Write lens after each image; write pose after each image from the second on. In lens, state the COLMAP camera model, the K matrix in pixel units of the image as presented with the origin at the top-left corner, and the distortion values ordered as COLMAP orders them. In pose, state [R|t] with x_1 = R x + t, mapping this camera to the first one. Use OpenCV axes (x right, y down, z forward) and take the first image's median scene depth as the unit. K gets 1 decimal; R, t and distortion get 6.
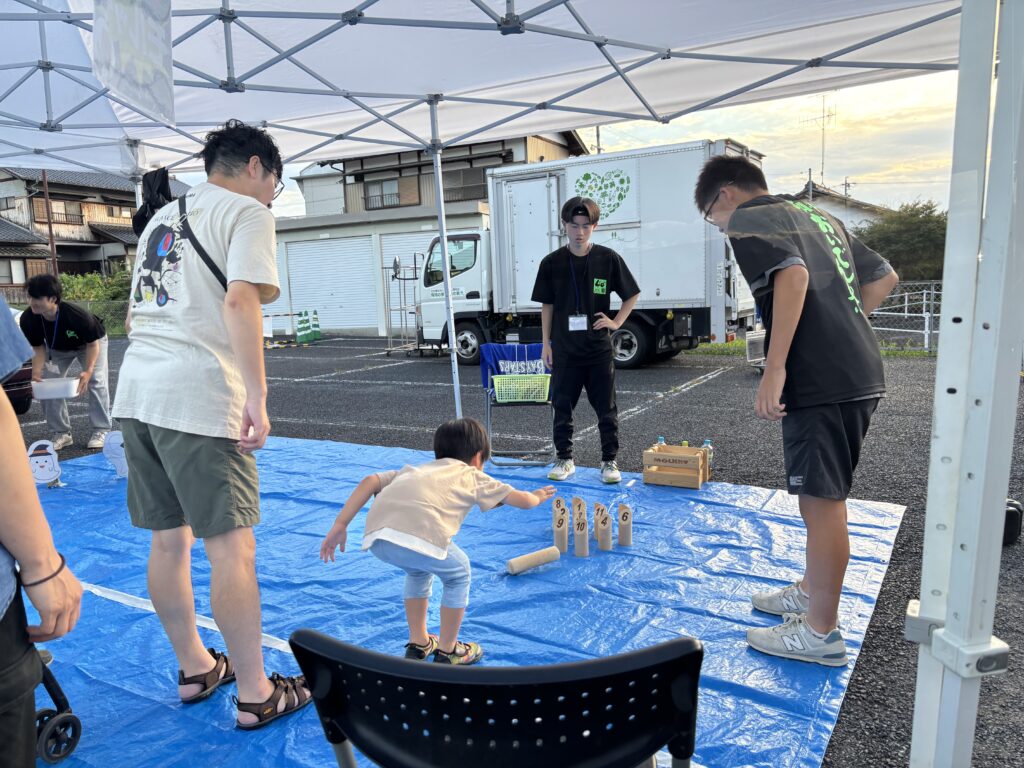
lens RADIAL K [[844.0, 0, 512.0], [0, 844.0, 384.0], [0, 0, 1]] dist [0.085364, -0.001046]
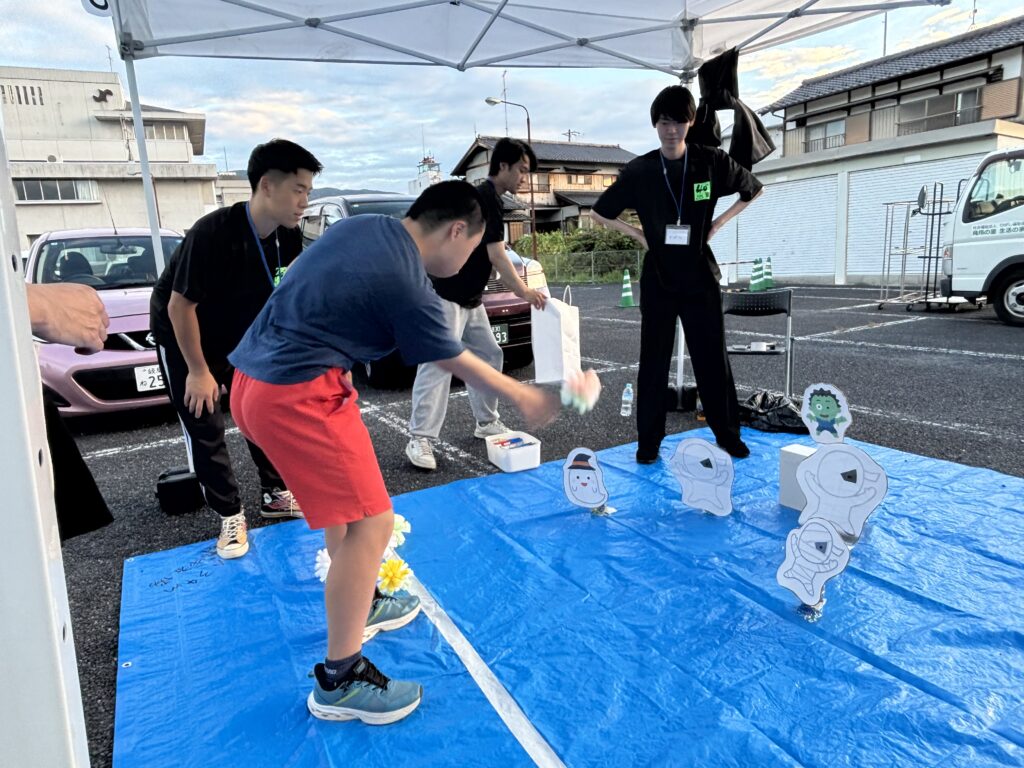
lens RADIAL K [[706.9, 0, 512.0], [0, 706.9, 384.0], [0, 0, 1]] dist [0.003496, 0.003529]
pose [[0.878726, 0.070389, -0.472107, -0.082554], [-0.028780, 0.995081, 0.094794, -0.009517], [0.476457, -0.069711, 0.876430, 0.120058]]
